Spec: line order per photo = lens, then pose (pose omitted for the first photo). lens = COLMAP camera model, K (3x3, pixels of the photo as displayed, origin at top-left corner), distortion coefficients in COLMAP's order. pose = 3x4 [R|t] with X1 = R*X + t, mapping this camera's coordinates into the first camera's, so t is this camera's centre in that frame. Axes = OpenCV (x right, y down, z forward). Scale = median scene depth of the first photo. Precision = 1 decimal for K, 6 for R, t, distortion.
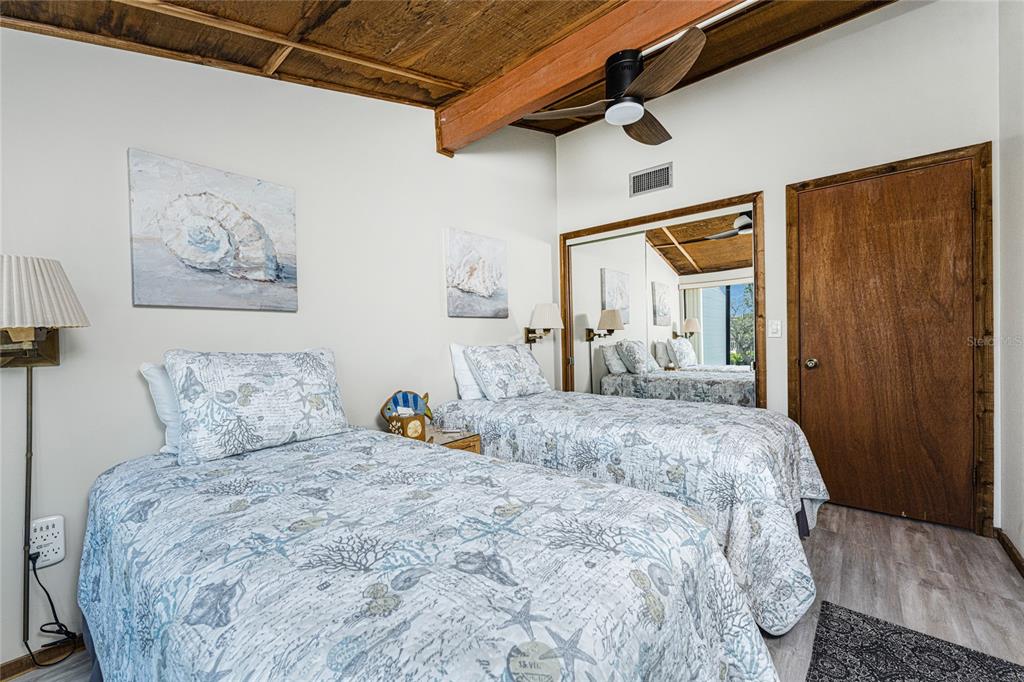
lens RADIAL K [[414.6, 0, 512.0], [0, 414.6, 341.0], [0, 0, 1]] dist [-0.000428, -0.000012]
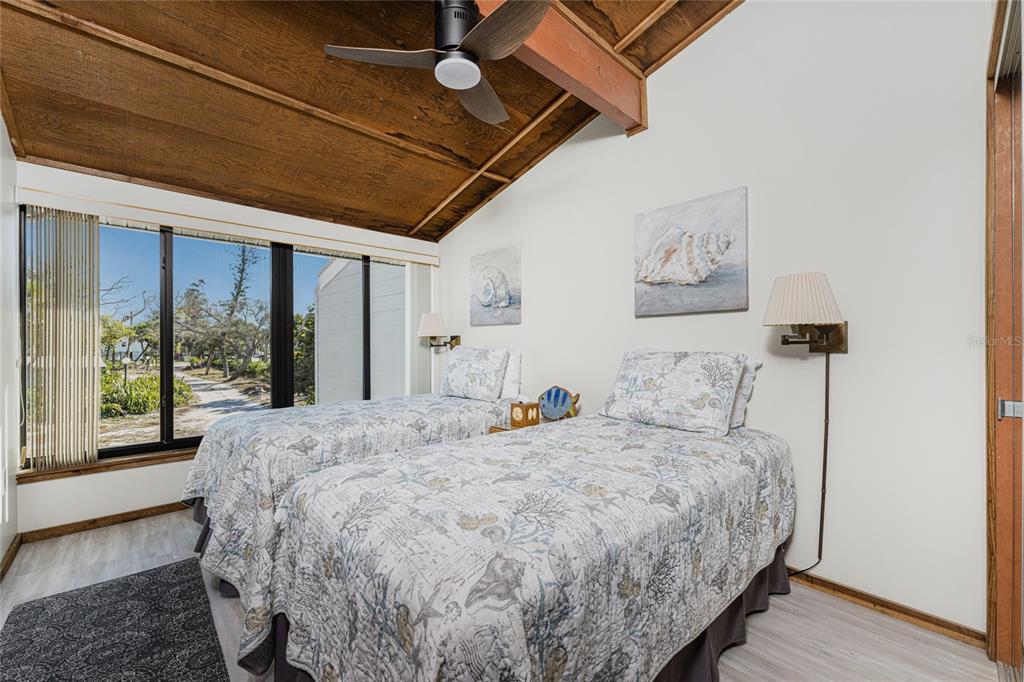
lens RADIAL K [[408.4, 0, 513.5], [0, 408.4, 336.3], [0, 0, 1]] dist [0.026053, 0.000011]
pose [[-0.096449, 0.004790, -0.995326, 0.857957], [0.003670, 0.999983, 0.004457, -0.025572], [0.995331, -0.003223, -0.096465, 0.962143]]
